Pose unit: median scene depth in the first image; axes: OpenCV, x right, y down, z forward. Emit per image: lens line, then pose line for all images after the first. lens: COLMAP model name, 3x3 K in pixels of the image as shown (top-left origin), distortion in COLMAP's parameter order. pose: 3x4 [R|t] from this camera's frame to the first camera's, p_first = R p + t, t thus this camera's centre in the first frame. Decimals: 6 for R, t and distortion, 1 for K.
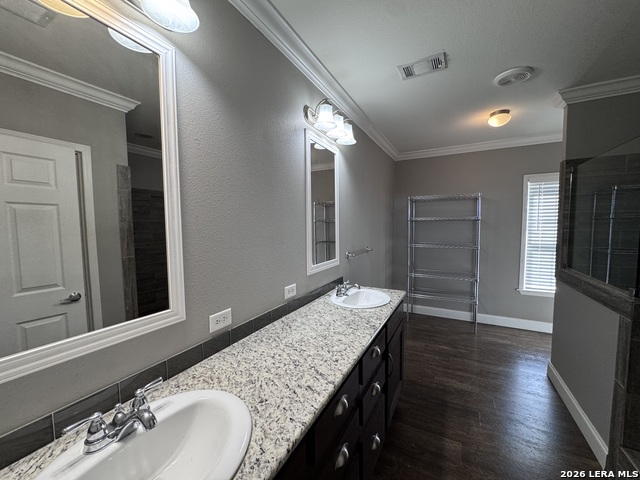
lens RADIAL K [[256.5, 0, 320.0], [0, 256.5, 240.0], [0, 0, 1]] dist [-0.004480, 0.000173]
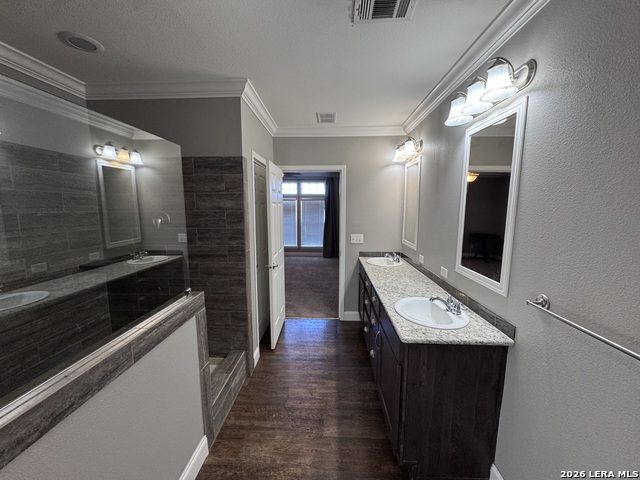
lens RADIAL K [[256.5, 0, 320.0], [0, 256.5, 240.0], [0, 0, 1]] dist [-0.004480, 0.000173]
pose [[-0.903383, 0.064024, -0.424028, 1.060536], [-0.019775, 0.981521, 0.190331, -0.213432], [0.428378, 0.180327, -0.885423, 1.966912]]
